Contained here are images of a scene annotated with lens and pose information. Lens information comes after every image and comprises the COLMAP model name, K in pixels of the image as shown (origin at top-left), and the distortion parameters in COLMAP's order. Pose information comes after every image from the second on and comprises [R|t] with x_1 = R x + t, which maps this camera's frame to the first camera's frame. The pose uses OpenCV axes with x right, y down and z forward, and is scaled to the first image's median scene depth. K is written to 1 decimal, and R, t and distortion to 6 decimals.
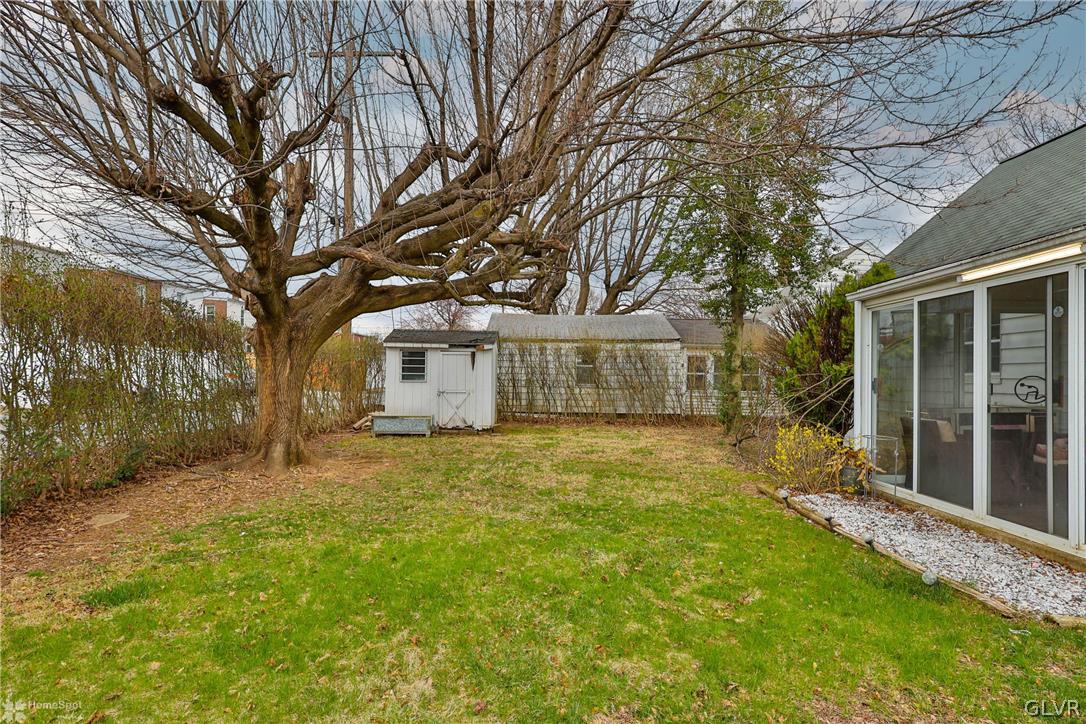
lens RADIAL K [[551.4, 0, 538.6], [0, 551.4, 365.3], [0, 0, 1]] dist [0.002806, 0.000548]
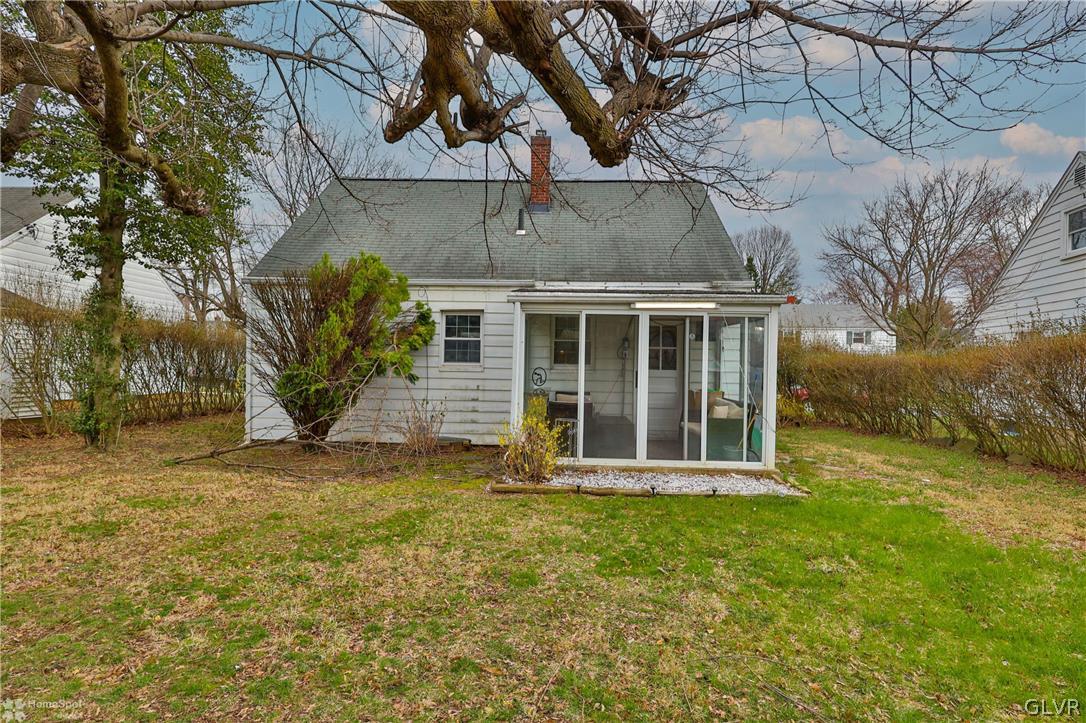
lens RADIAL K [[551.4, 0, 538.6], [0, 551.4, 364.8], [0, 0, 1]] dist [0.002806, 0.000548]
pose [[0.013745, -0.017688, 0.999749, -0.729126], [-0.039425, 0.999056, 0.018217, -0.015630], [-0.999128, -0.039666, 0.013035, 1.245015]]
